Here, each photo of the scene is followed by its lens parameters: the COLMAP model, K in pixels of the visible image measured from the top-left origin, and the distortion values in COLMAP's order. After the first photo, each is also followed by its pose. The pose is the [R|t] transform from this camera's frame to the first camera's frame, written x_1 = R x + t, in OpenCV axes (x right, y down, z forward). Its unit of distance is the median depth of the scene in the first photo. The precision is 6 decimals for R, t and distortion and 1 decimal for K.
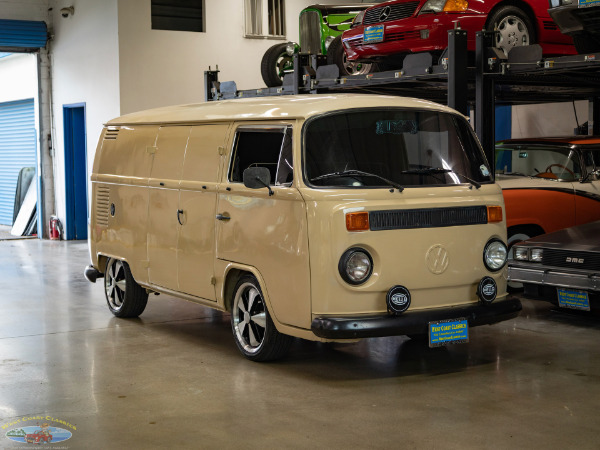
lens RADIAL K [[1222.0, 0, 290.7], [0, 1222.0, 211.1], [0, 0, 1]] dist [-0.037865, 0.000000]
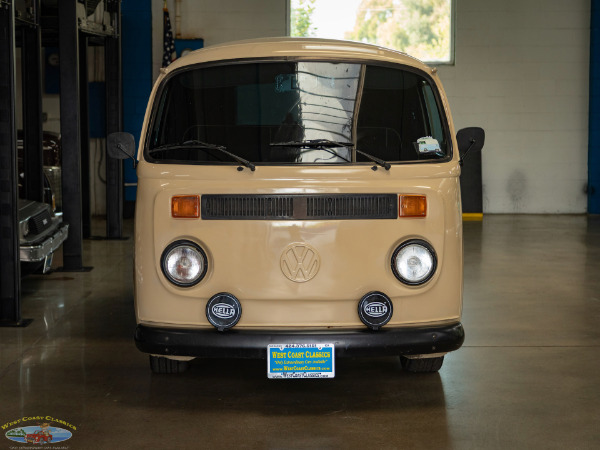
lens RADIAL K [[1222.0, 0, 300.3], [0, 1222.0, 224.4], [0, 0, 1]] dist [-0.037865, 0.000000]
pose [[0.861754, 0.061139, -0.503628, 0.504871], [-0.038472, 0.997729, 0.055292, -0.025846], [0.505865, -0.028273, 0.862149, 0.358968]]
